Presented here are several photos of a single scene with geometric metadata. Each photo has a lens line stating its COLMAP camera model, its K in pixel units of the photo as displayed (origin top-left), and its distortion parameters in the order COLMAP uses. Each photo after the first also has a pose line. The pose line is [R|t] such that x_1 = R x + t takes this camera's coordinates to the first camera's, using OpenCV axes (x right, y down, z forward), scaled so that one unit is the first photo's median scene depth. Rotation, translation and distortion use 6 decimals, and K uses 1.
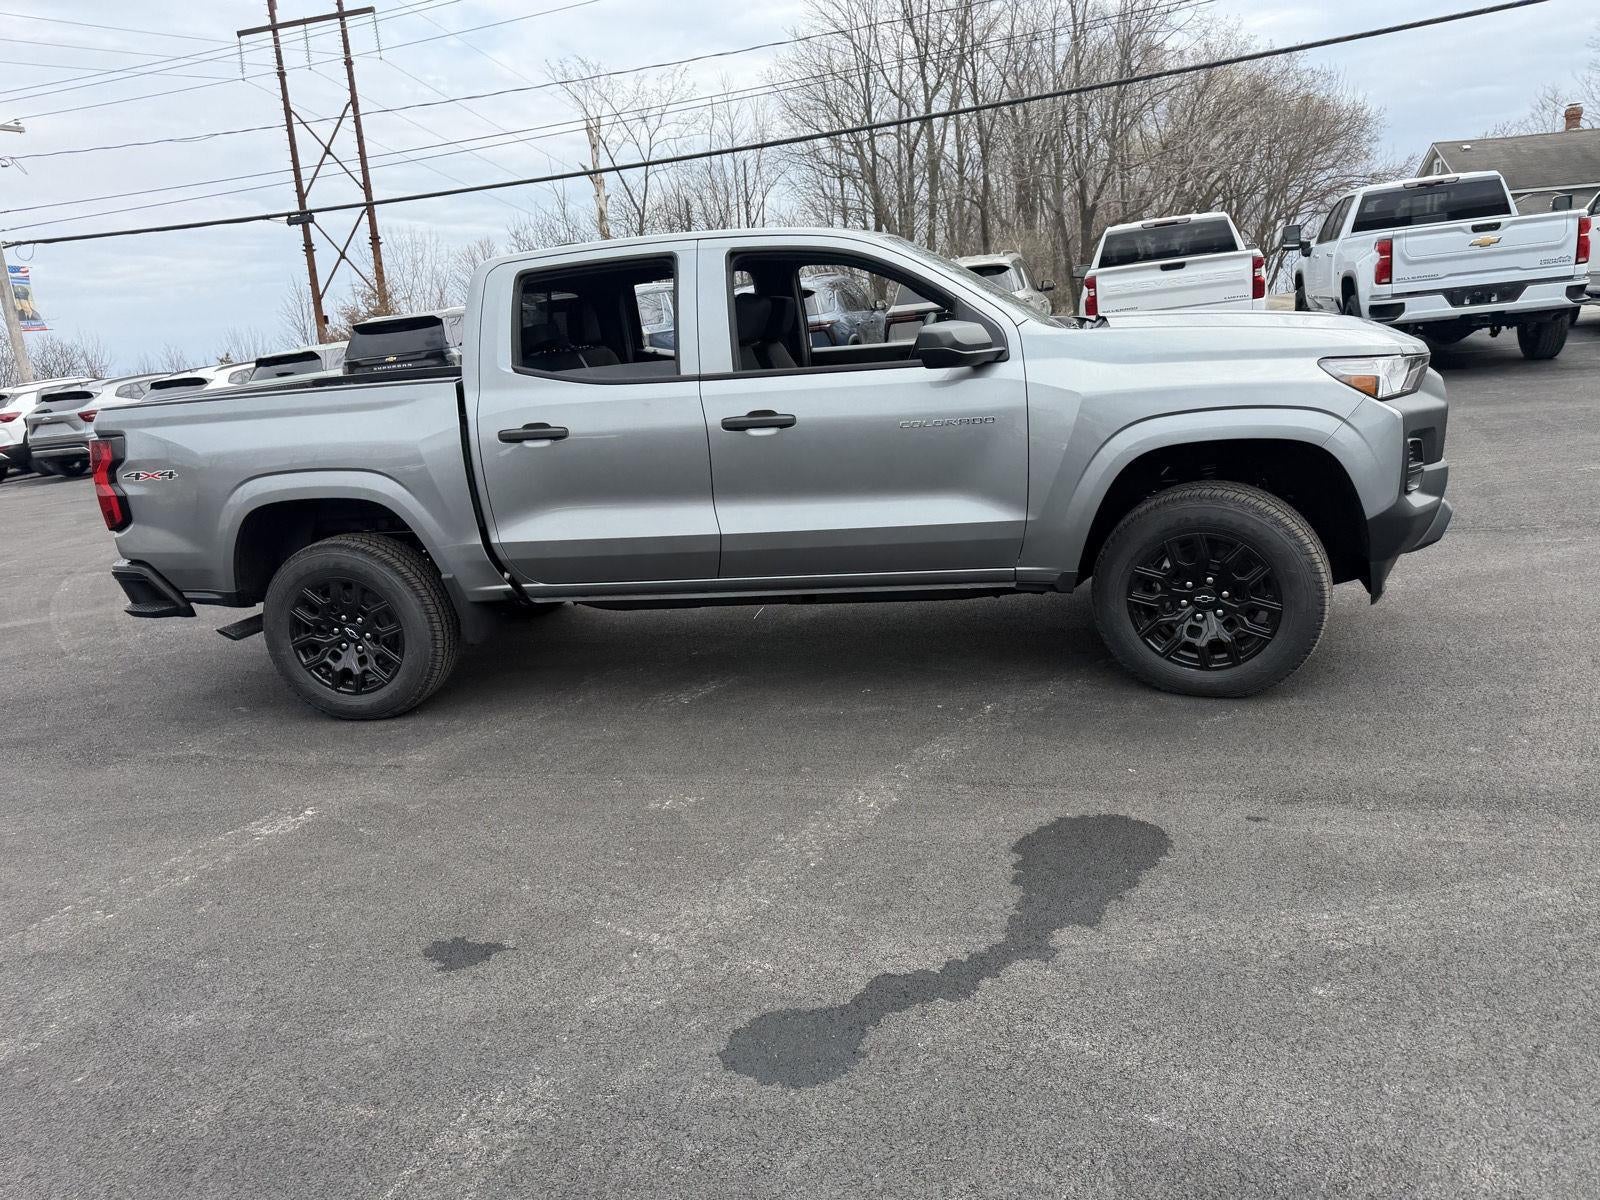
lens RADIAL K [[1145.0, 0, 788.2], [0, 1145.0, 613.5], [0, 0, 1]] dist [0.035078, -0.037930]
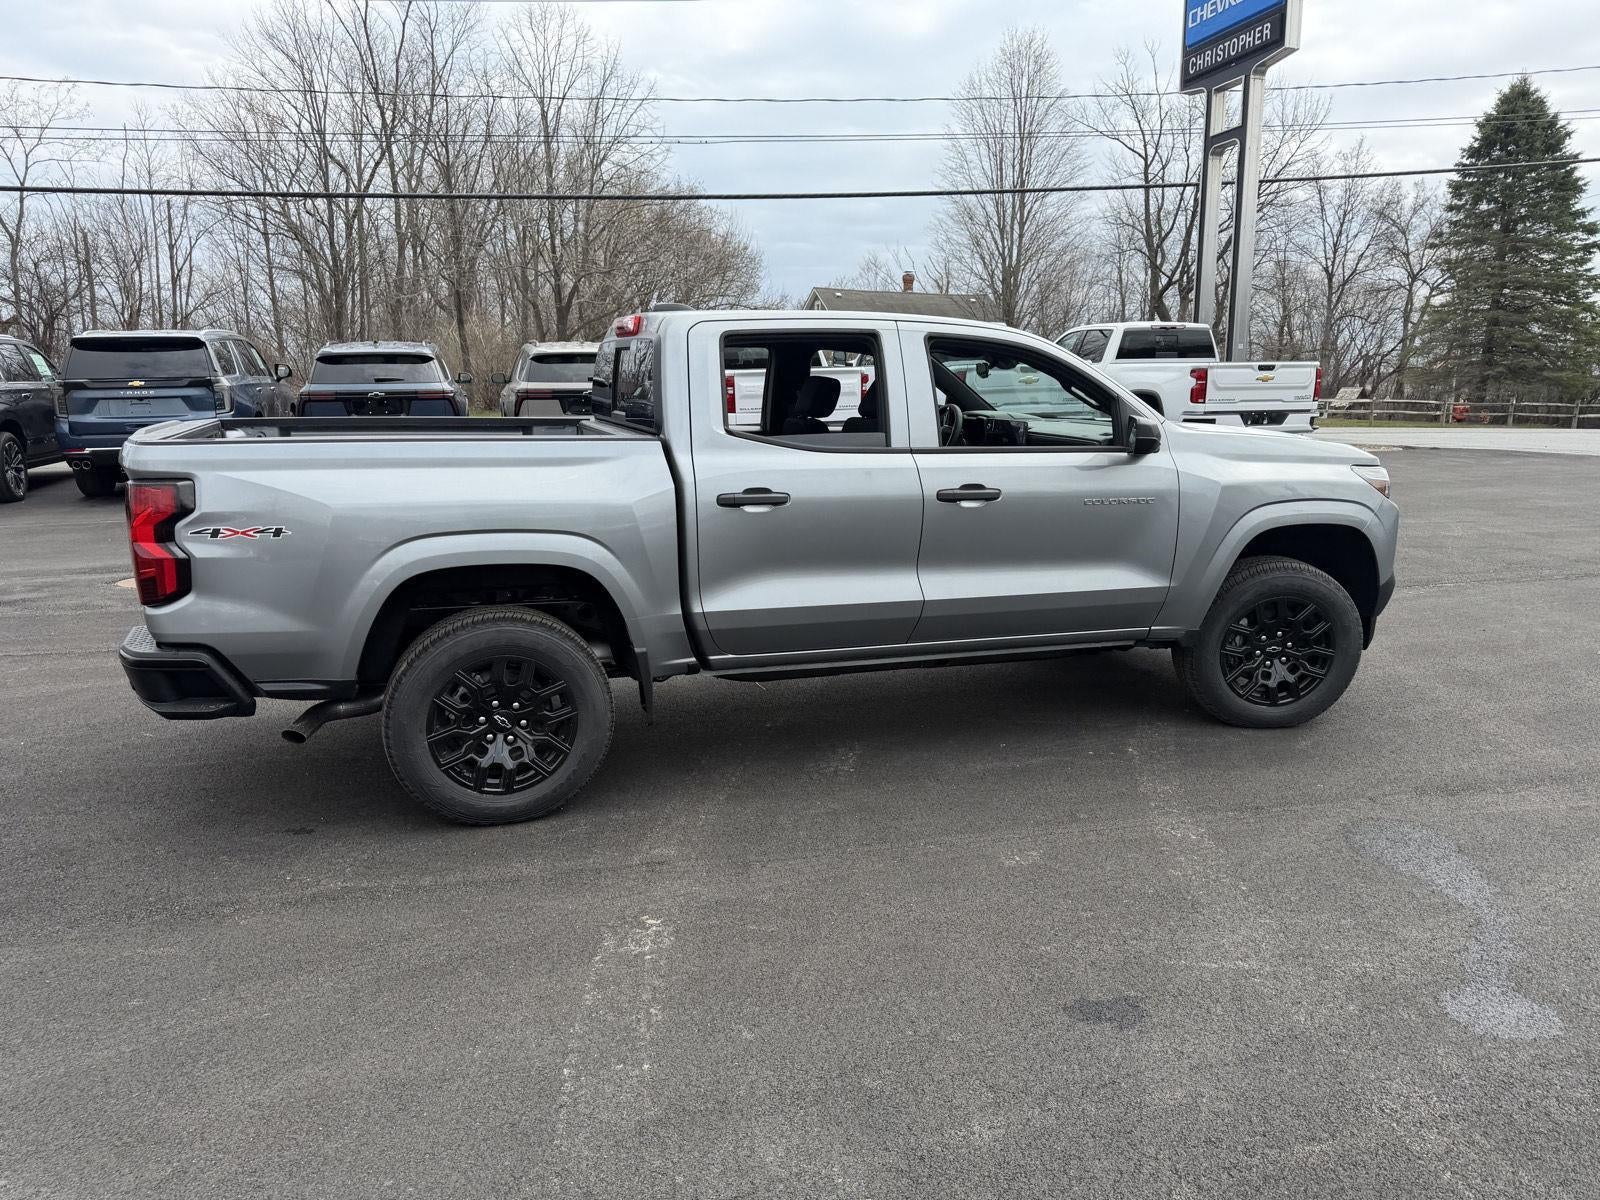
lens RADIAL K [[1145.0, 0, 788.2], [0, 1145.0, 613.5], [0, 0, 1]] dist [0.035078, -0.037930]
pose [[0.864377, -0.011551, 0.502712, -0.654951], [0.048203, 0.997036, -0.059972, -0.001463], [-0.500529, 0.076070, 0.862371, 0.159970]]
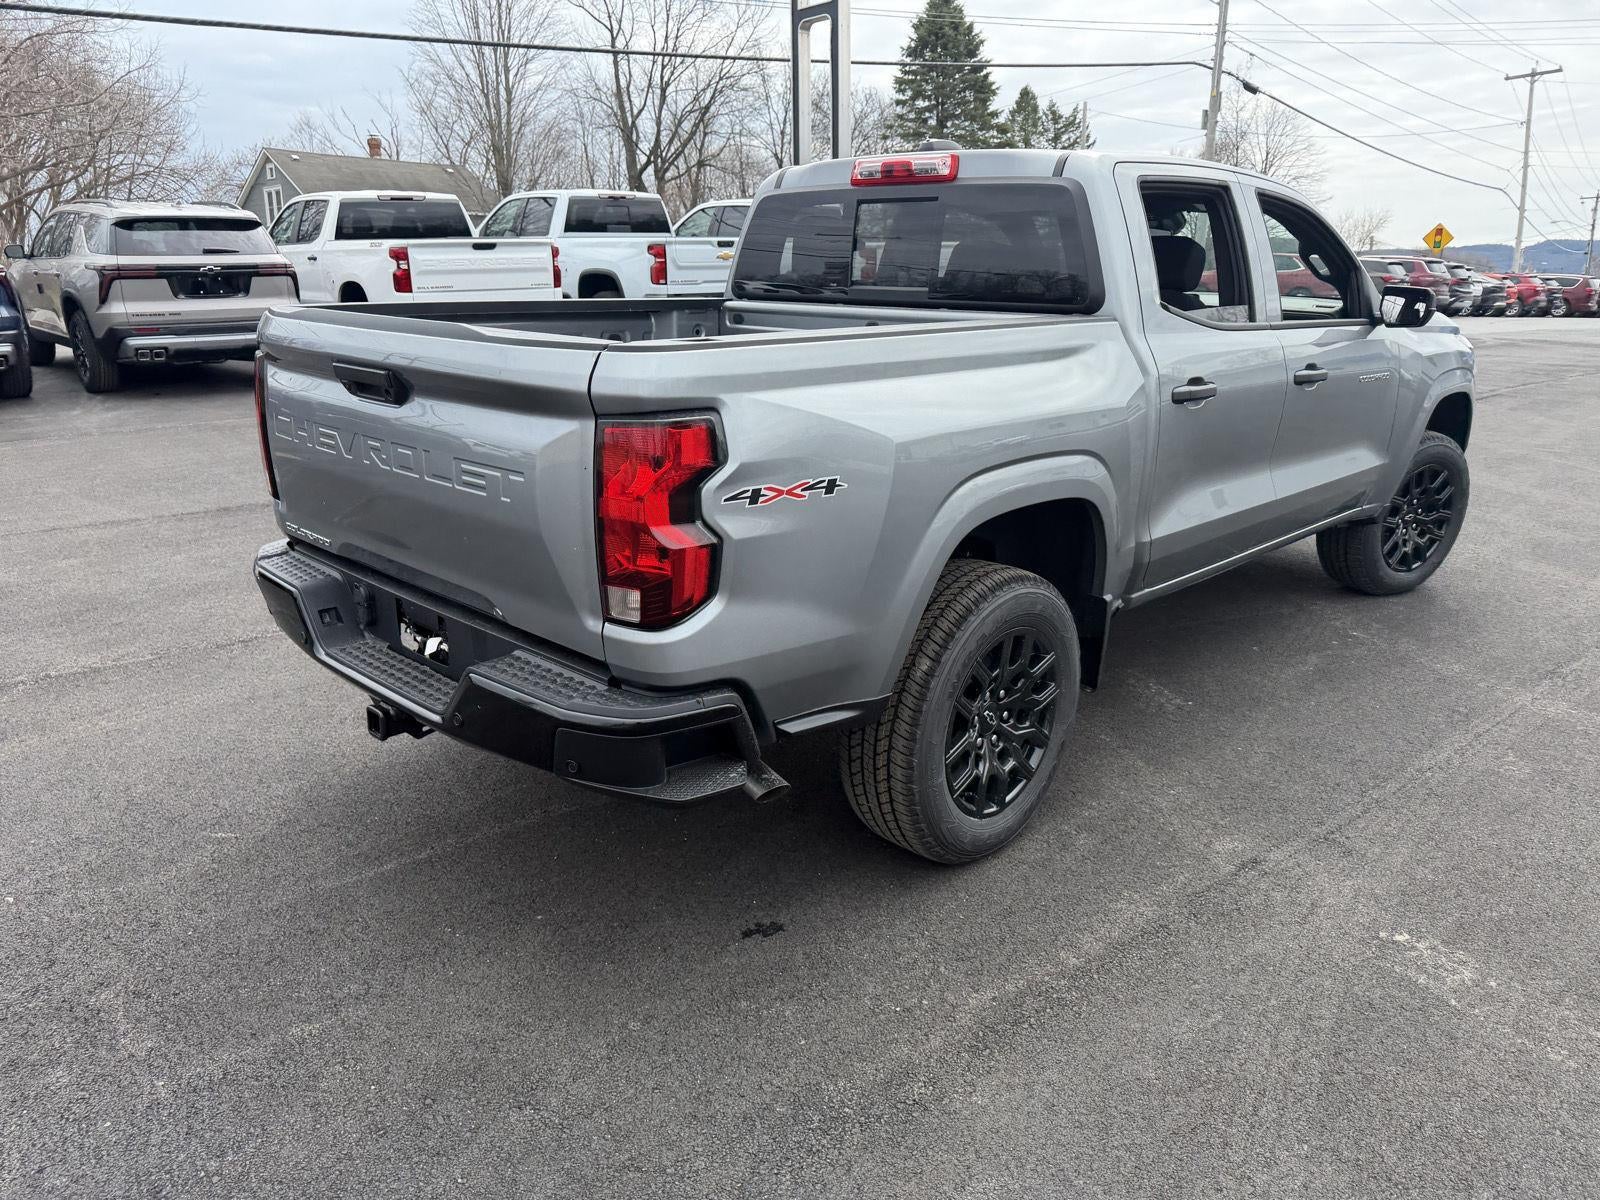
lens RADIAL K [[1144.3, 0, 784.5], [0, 1144.3, 600.2], [0, 0, 1]] dist [0.009109, -0.006336]
pose [[0.541347, -0.150715, 0.827181, -0.992850], [0.158783, 0.984426, 0.075450, -0.116897], [-0.825670, 0.090498, 0.556847, 0.781188]]
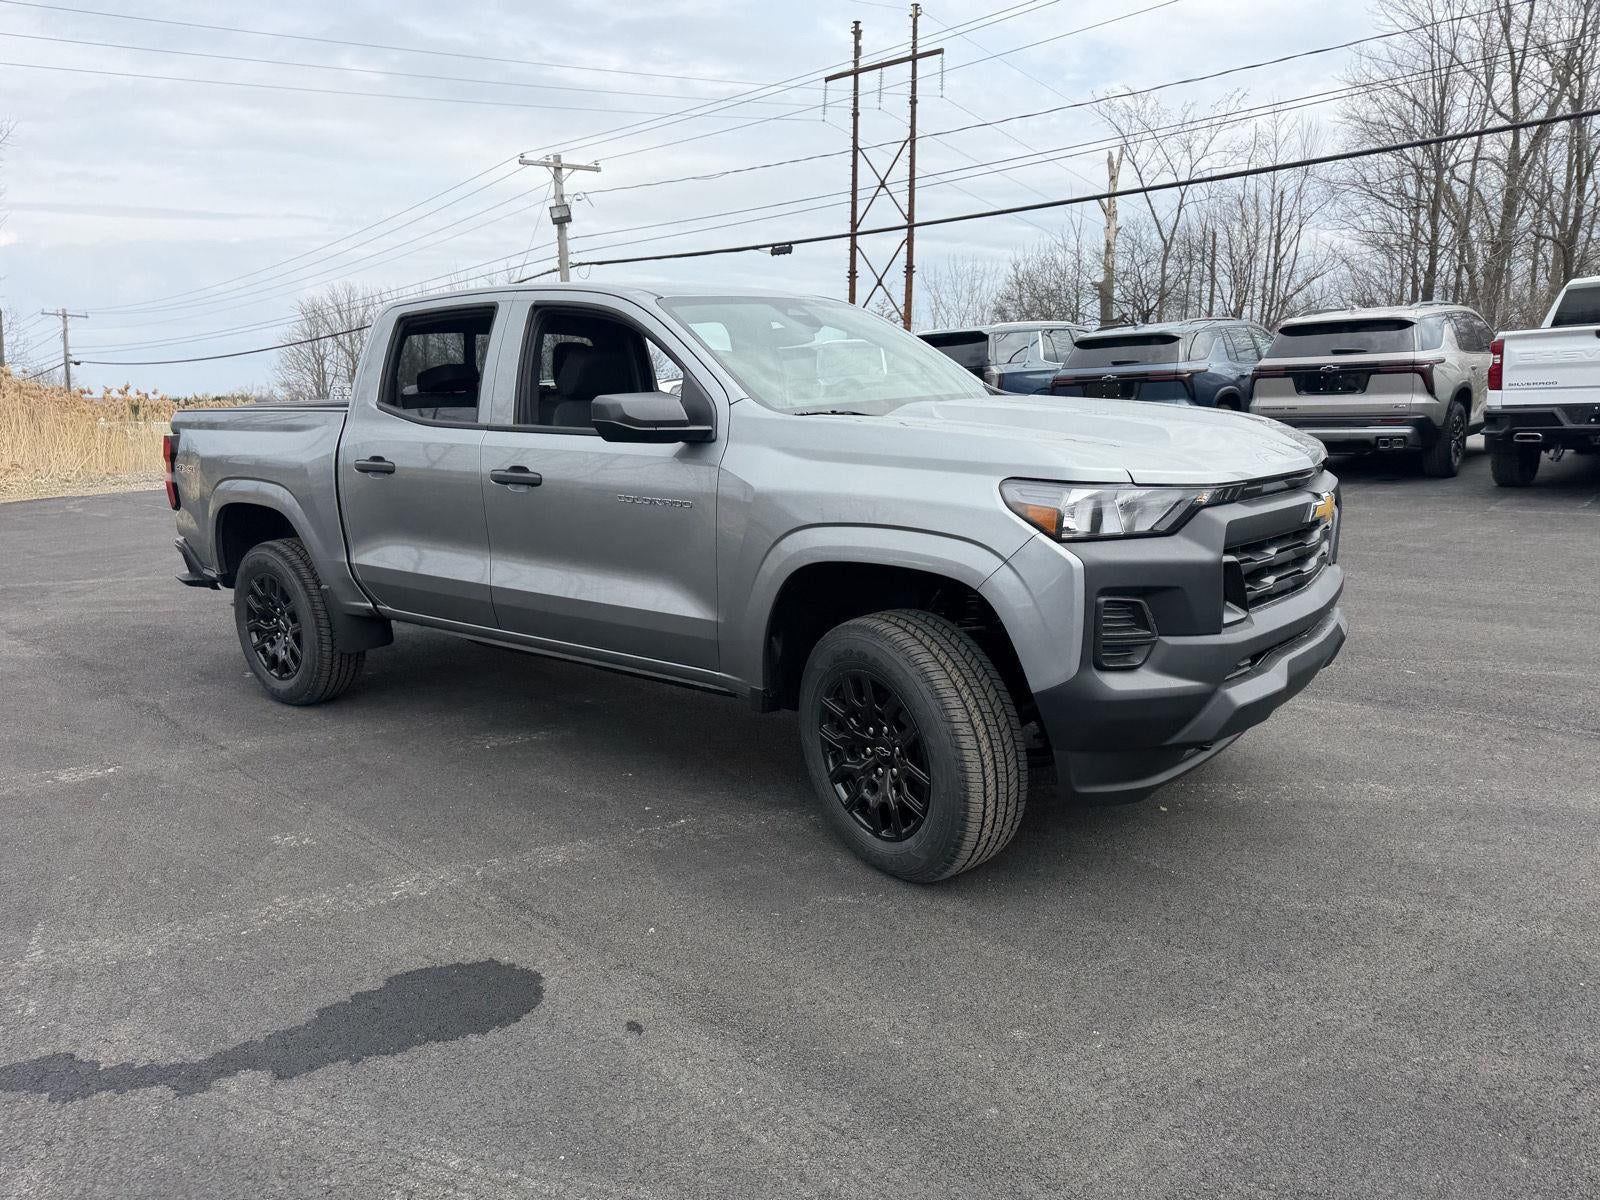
lens RADIAL K [[1133.9, 0, 789.6], [0, 1133.9, 618.3], [0, 0, 1]] dist [0.085769, -0.115736]
pose [[0.885829, 0.160290, -0.435447, 0.575754], [-0.168030, 0.985559, 0.020966, -0.100764], [0.432519, 0.054595, 0.899970, 0.214481]]
